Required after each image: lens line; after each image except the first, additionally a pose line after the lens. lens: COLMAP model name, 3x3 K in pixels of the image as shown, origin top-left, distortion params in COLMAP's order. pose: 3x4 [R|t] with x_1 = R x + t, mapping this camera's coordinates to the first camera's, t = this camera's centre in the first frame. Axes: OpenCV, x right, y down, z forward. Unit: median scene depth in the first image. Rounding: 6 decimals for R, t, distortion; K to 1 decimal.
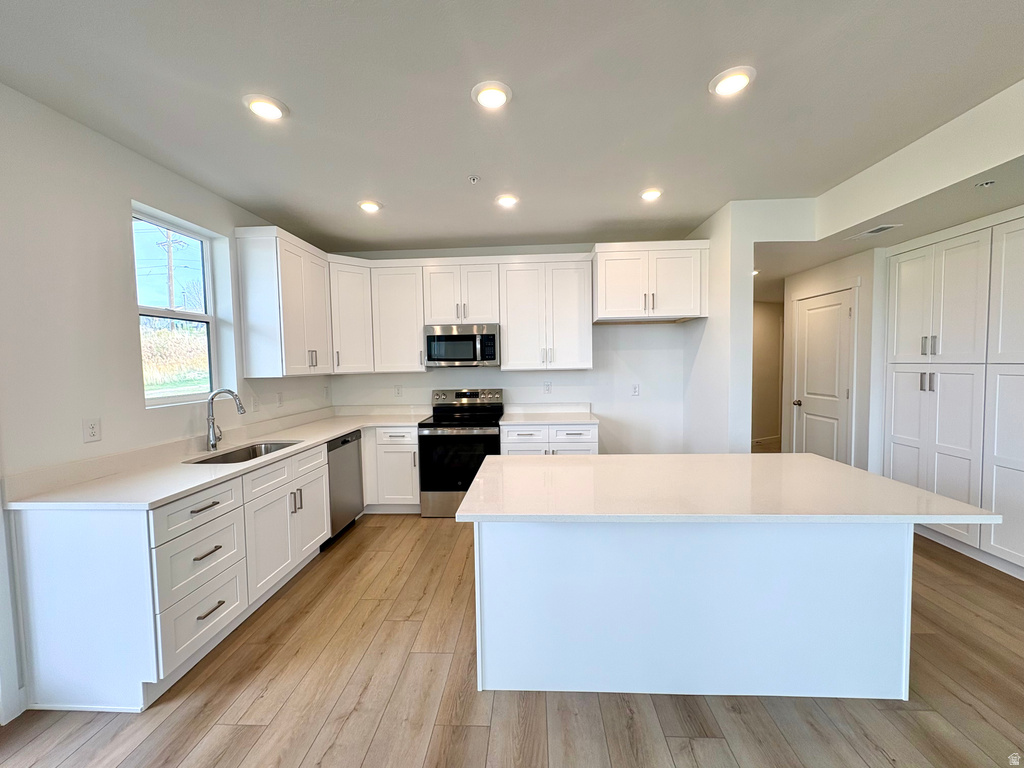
lens RADIAL K [[408.6, 0, 509.4], [0, 408.6, 382.9], [0, 0, 1]] dist [-0.000608, 0.000285]
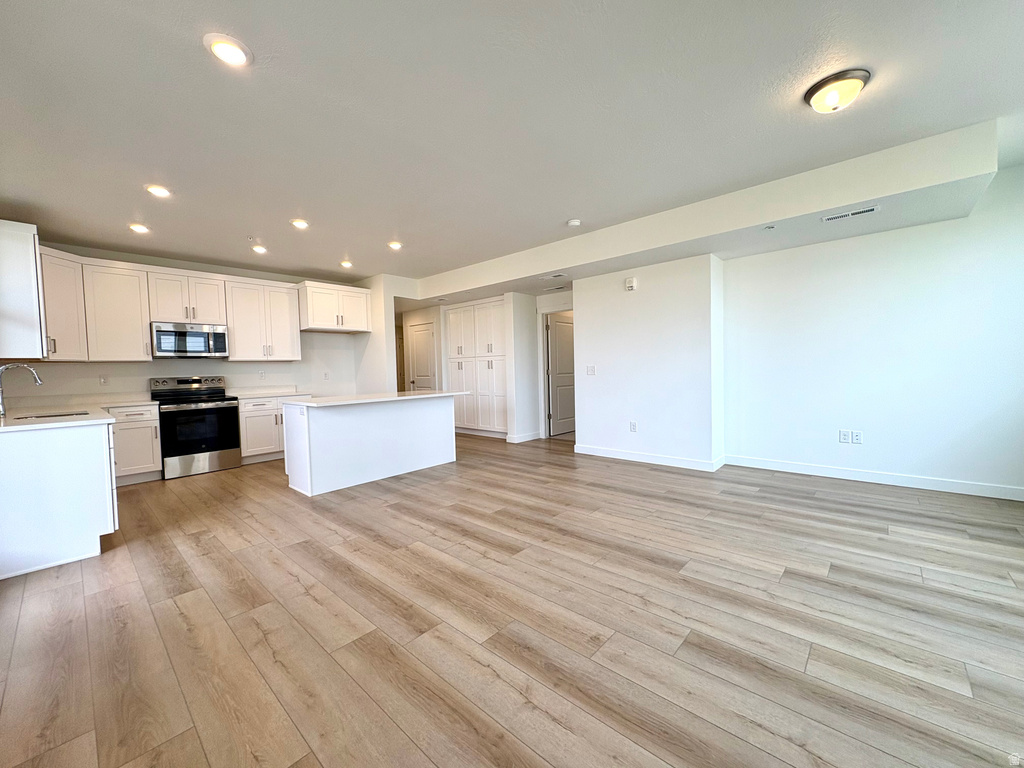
lens RADIAL K [[408.6, 0, 512.8], [0, 408.6, 384.8], [0, 0, 1]] dist [-0.000608, 0.000285]
pose [[0.628394, -0.029015, 0.777354, -0.500703], [0.052965, 0.998581, -0.005543, 0.109288], [-0.776090, 0.044655, 0.629039, -0.574000]]
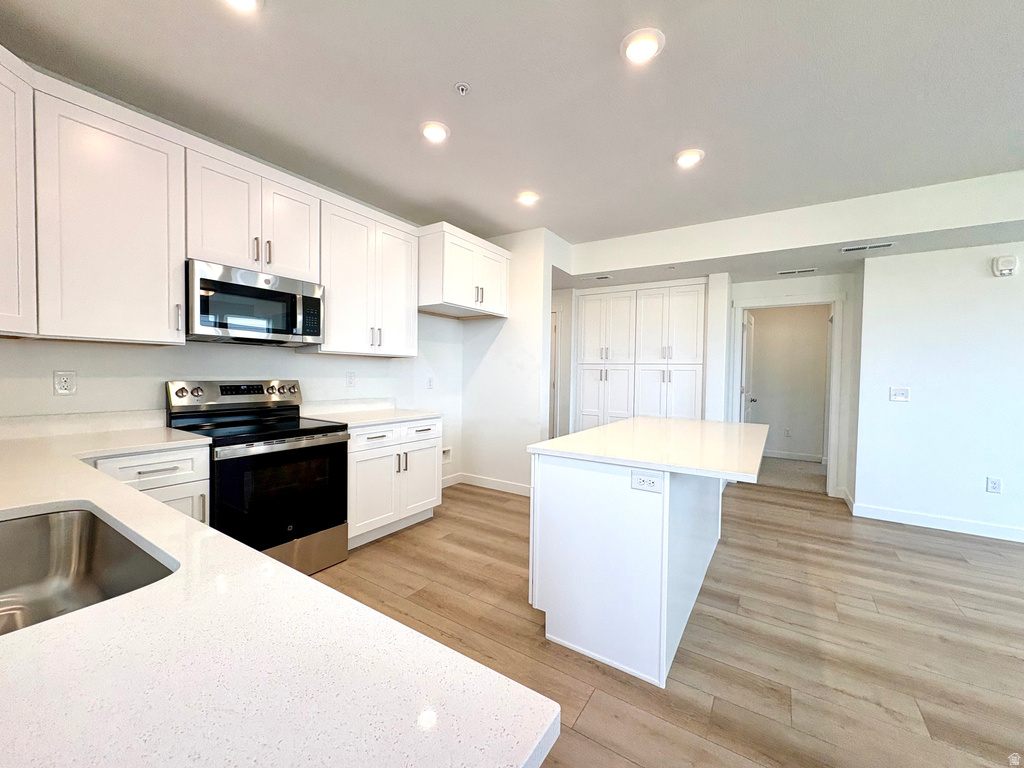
lens RADIAL K [[408.6, 0, 513.7], [0, 408.6, 385.6], [0, 0, 1]] dist [-0.000608, 0.000285]
pose [[0.501418, 0.000097, 0.865205, -0.483569], [0.016152, 0.999825, -0.009473, 0.040246], [-0.865055, 0.018724, 0.501328, 0.386435]]
